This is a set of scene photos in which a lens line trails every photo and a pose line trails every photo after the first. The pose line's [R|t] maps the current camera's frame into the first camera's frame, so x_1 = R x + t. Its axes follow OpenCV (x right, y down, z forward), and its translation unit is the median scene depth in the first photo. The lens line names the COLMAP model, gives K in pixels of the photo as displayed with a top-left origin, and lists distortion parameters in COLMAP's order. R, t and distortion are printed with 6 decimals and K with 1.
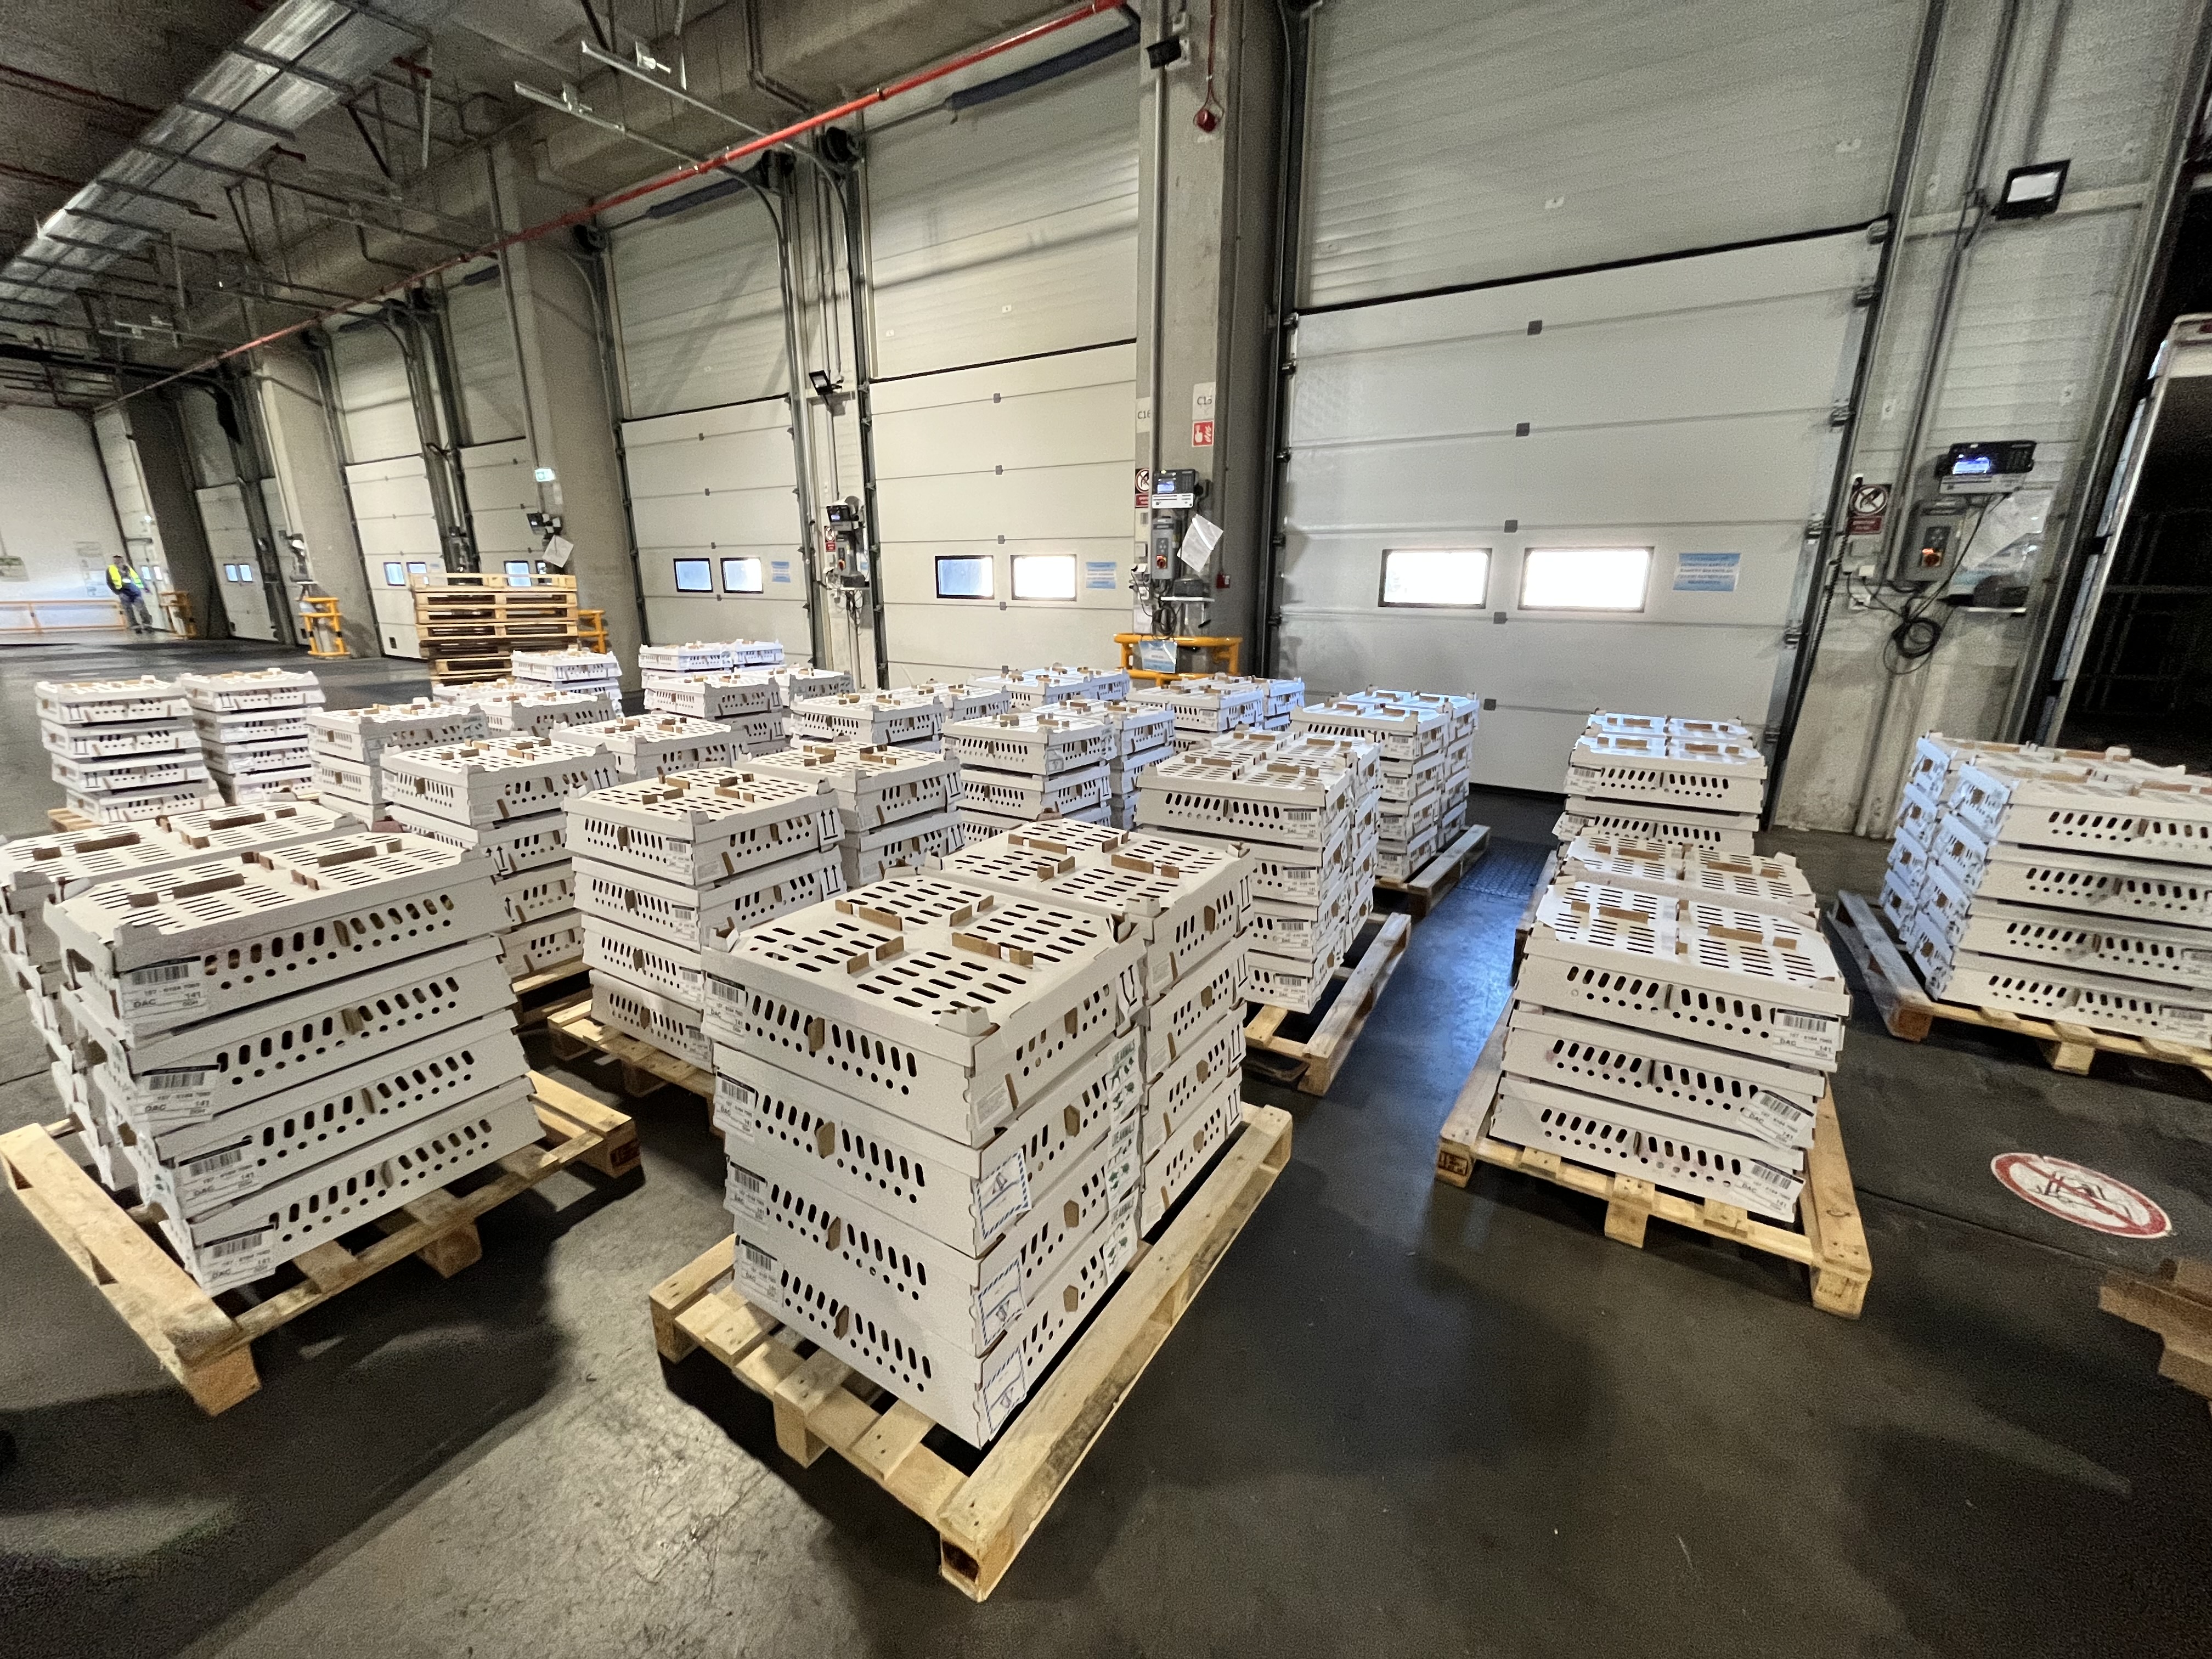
lens RADIAL K [[867.3, 0, 1106.0], [0, 867.3, 829.5], [0, 0, 1]] dist [-0.012014, 0.000211]
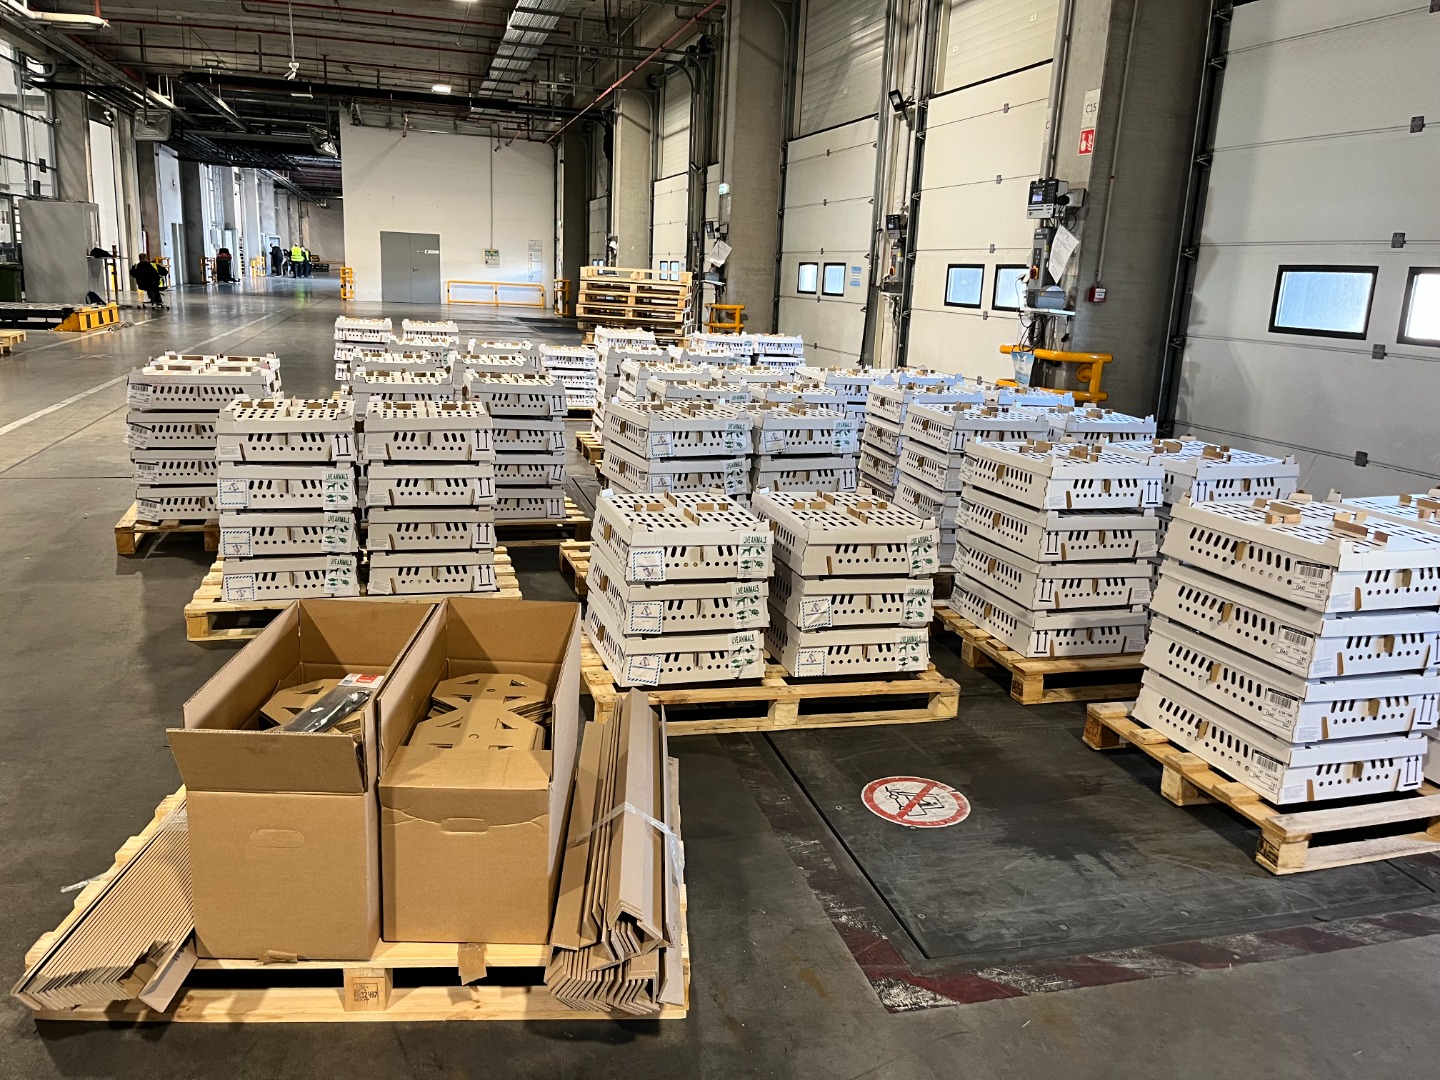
lens RADIAL K [[1106.5, 0, 720.0], [0, 1106.5, 540.0], [0, 0, 1]] dist [0.002271, -0.052504]
pose [[0.739718, 0.184732, -0.647064, 0.480991], [-0.228861, 0.973324, 0.016244, 0.031483], [0.632803, 0.136072, 0.762263, -0.090472]]
